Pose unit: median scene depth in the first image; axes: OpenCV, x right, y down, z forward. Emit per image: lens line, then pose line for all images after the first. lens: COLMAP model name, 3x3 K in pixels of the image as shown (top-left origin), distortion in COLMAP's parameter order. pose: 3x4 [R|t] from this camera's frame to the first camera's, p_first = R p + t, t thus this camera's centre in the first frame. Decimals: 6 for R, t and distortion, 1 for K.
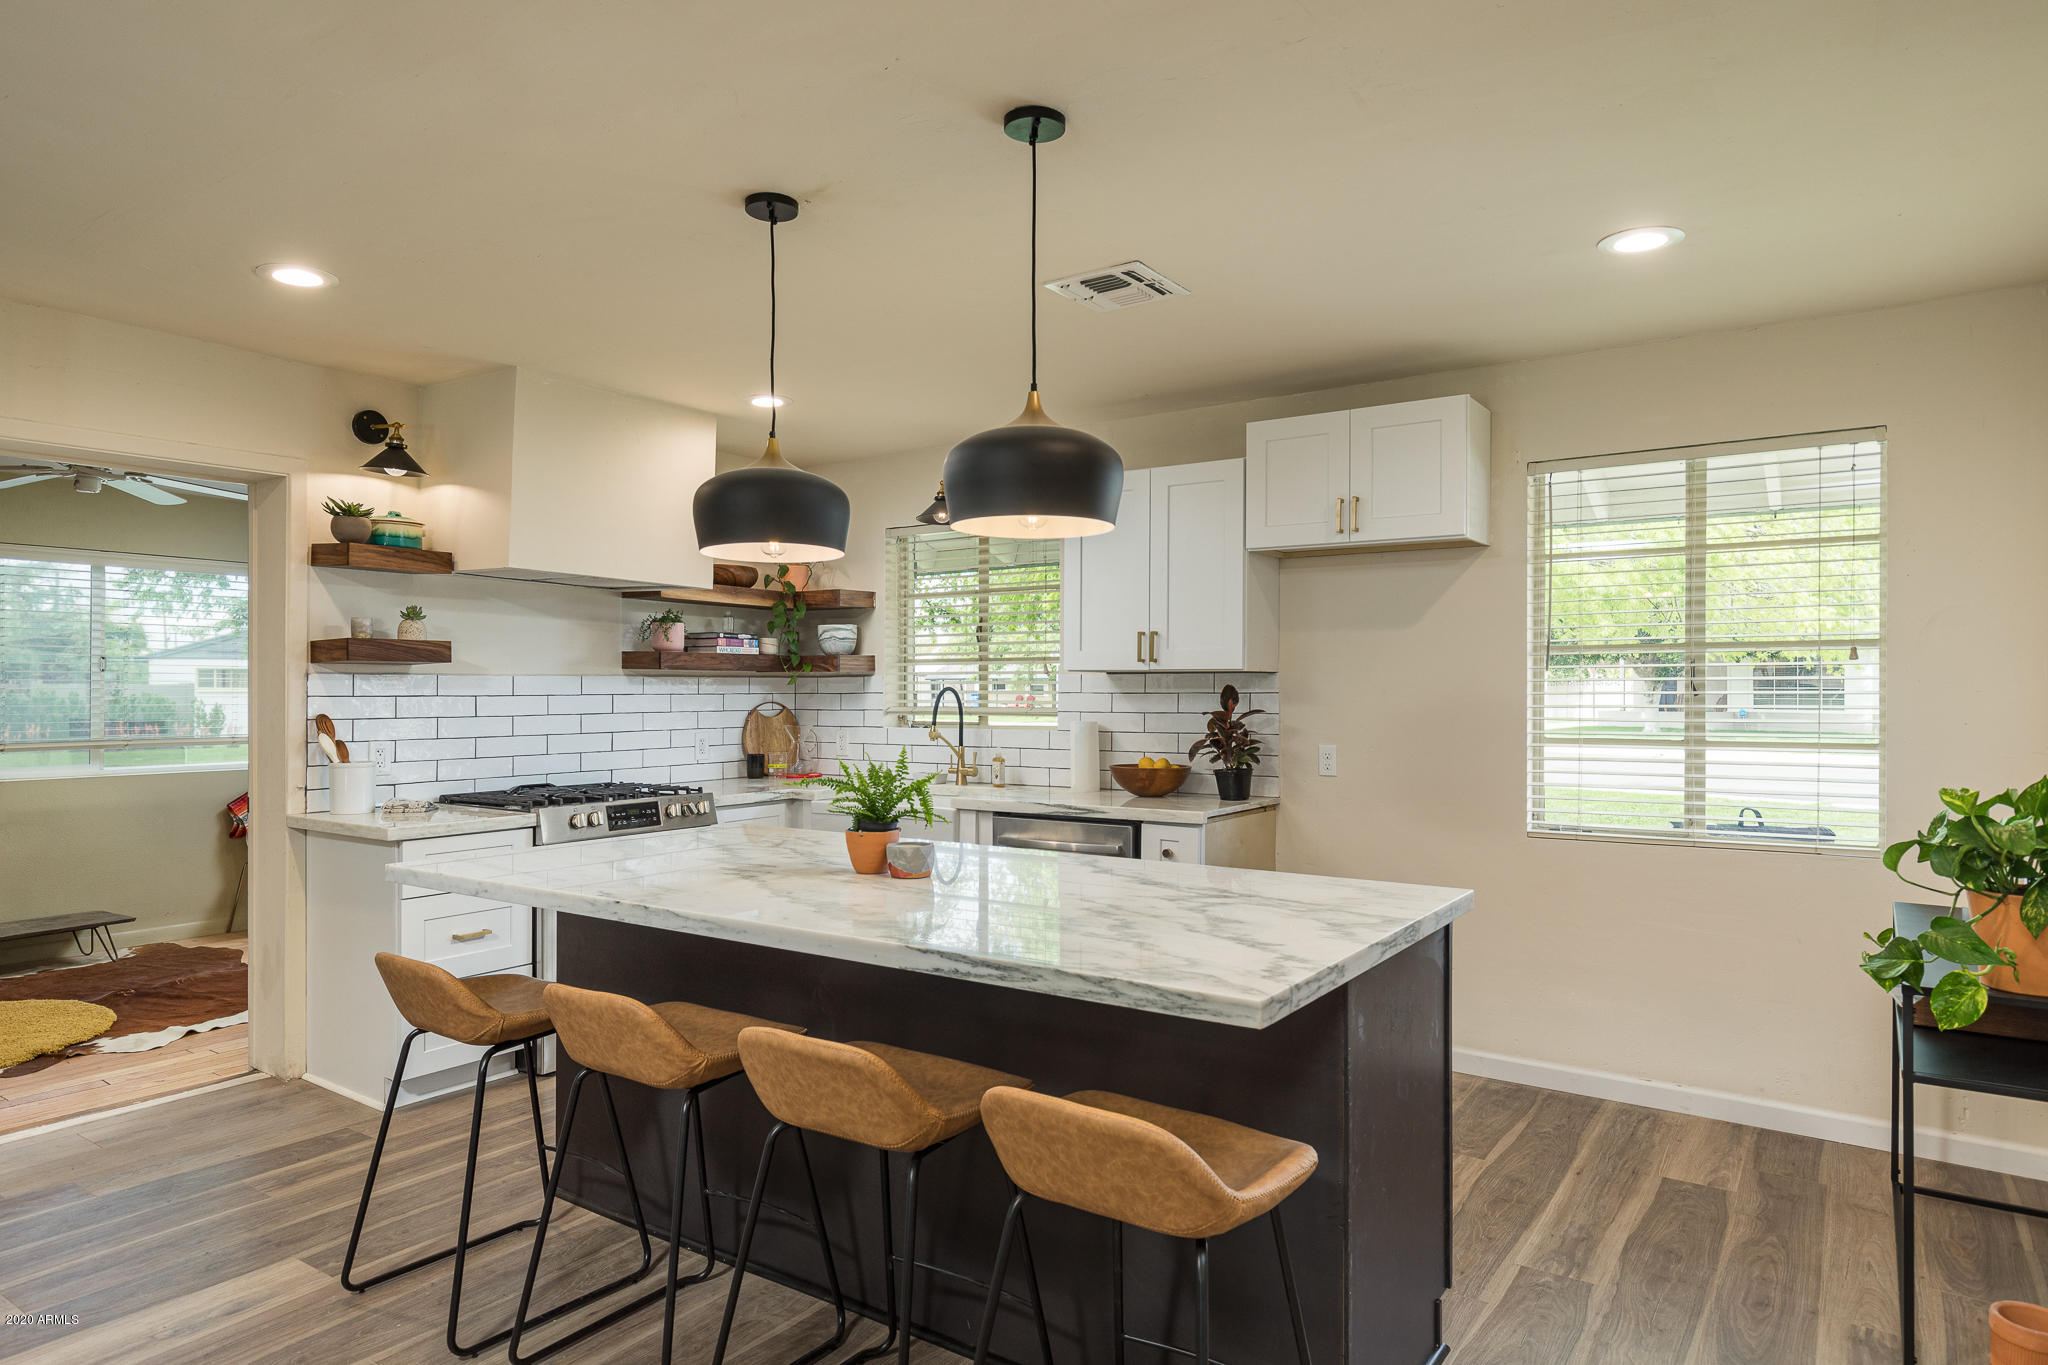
lens RADIAL K [[1163.8, 0, 1040.0], [0, 1163.8, 684.4], [0, 0, 1]] dist [0.000112, 0.000340]
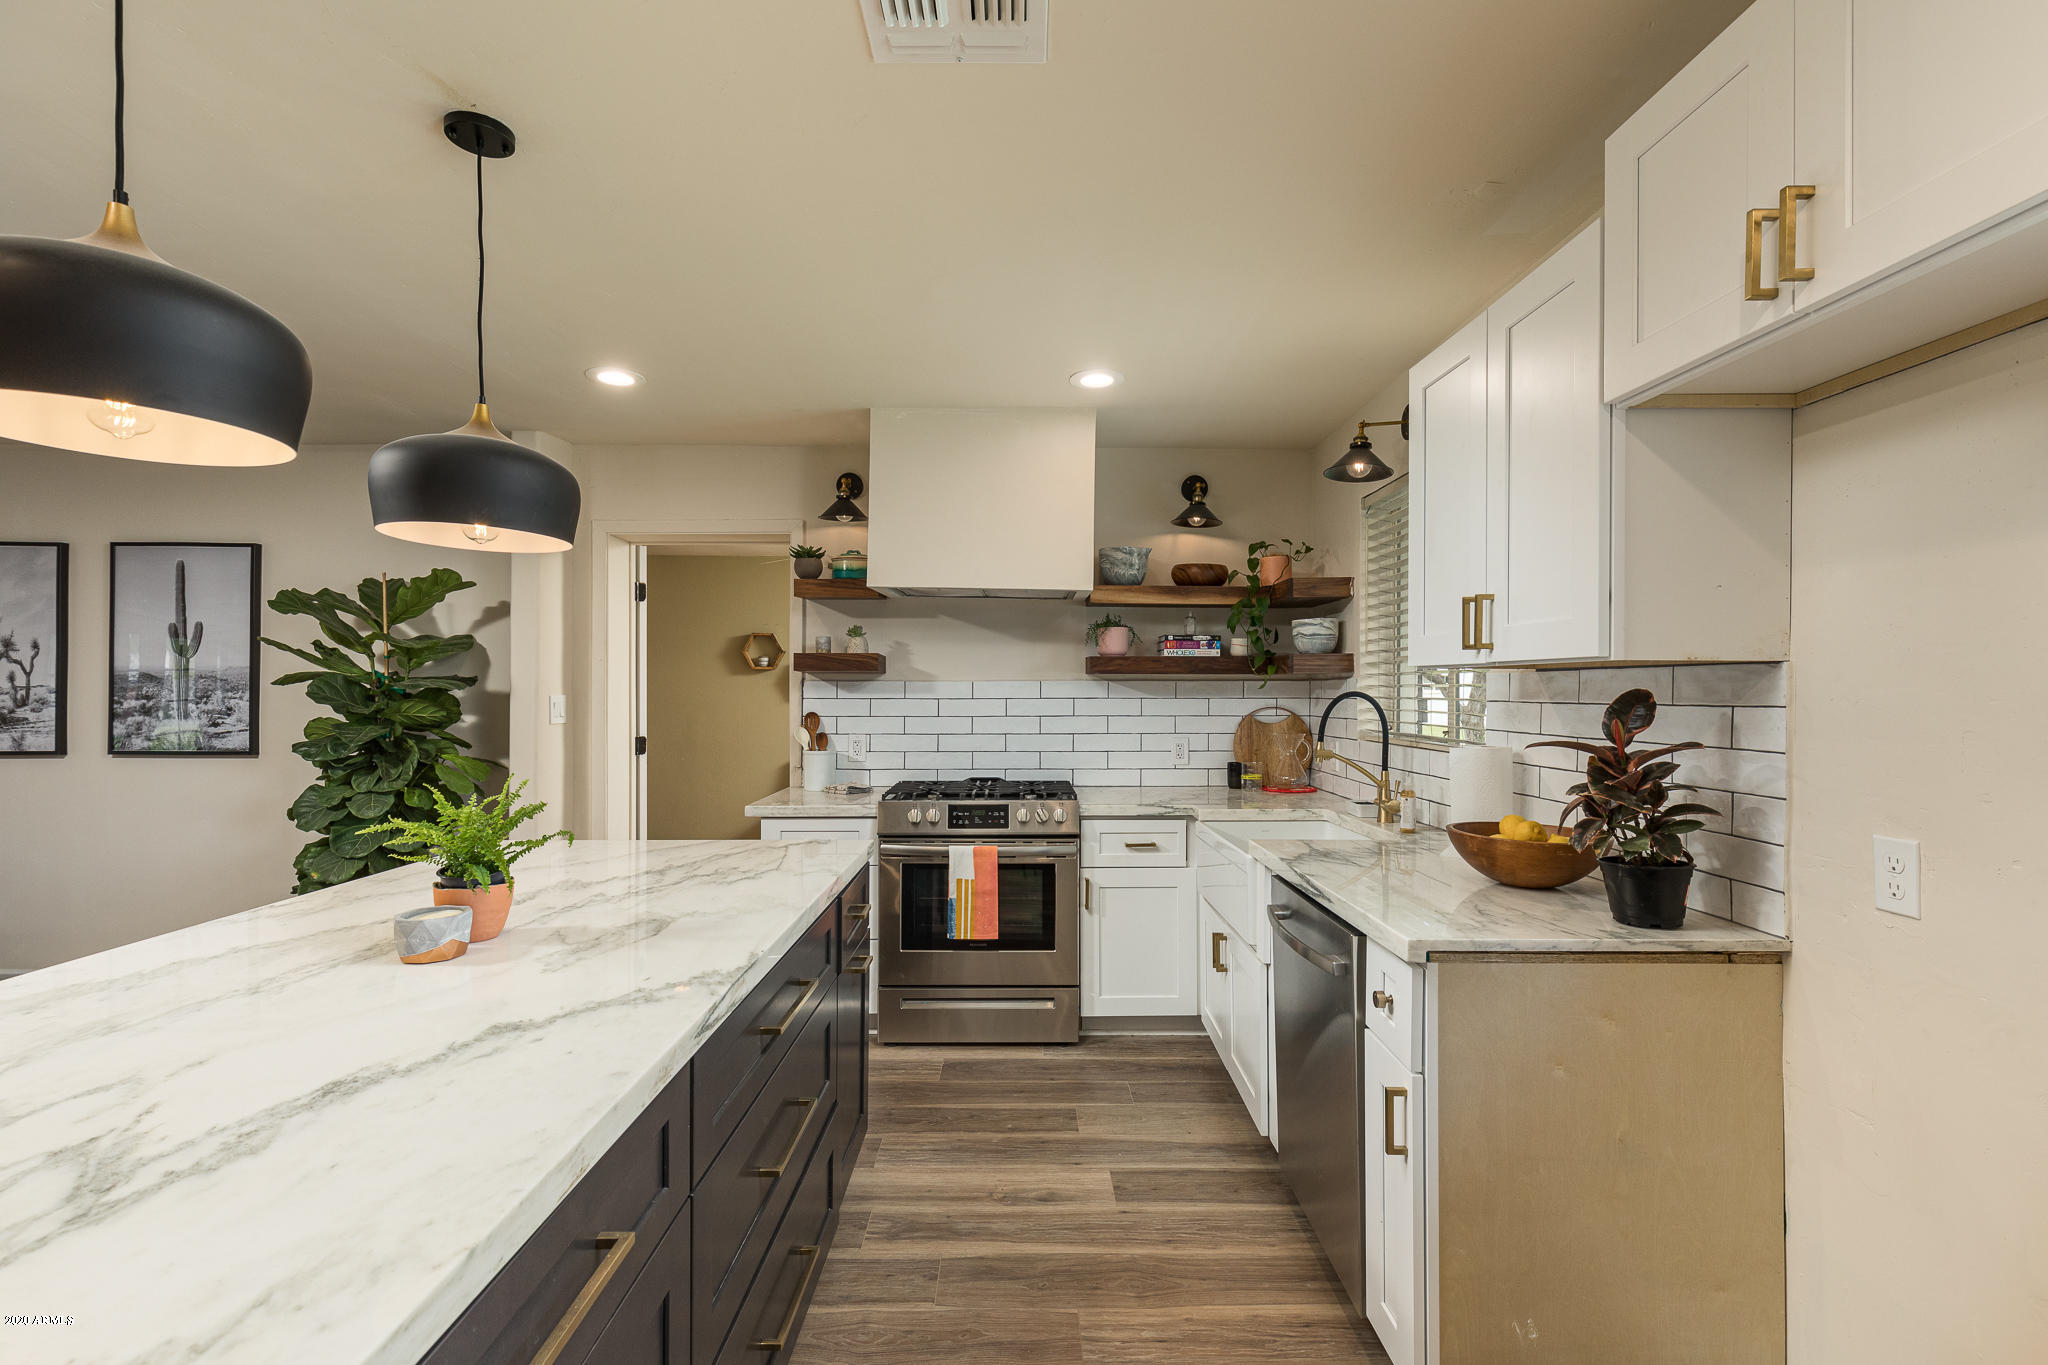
lens RADIAL K [[910.3, 0, 1032.4], [0, 910.3, 679.2], [0, 0, 1]] dist [-0.000981, -0.000527]
pose [[0.566438, -0.009857, -0.824045, 0.328249], [0.001760, 0.999941, -0.010751, 0.000135], [0.824102, 0.004639, 0.566422, 0.556497]]
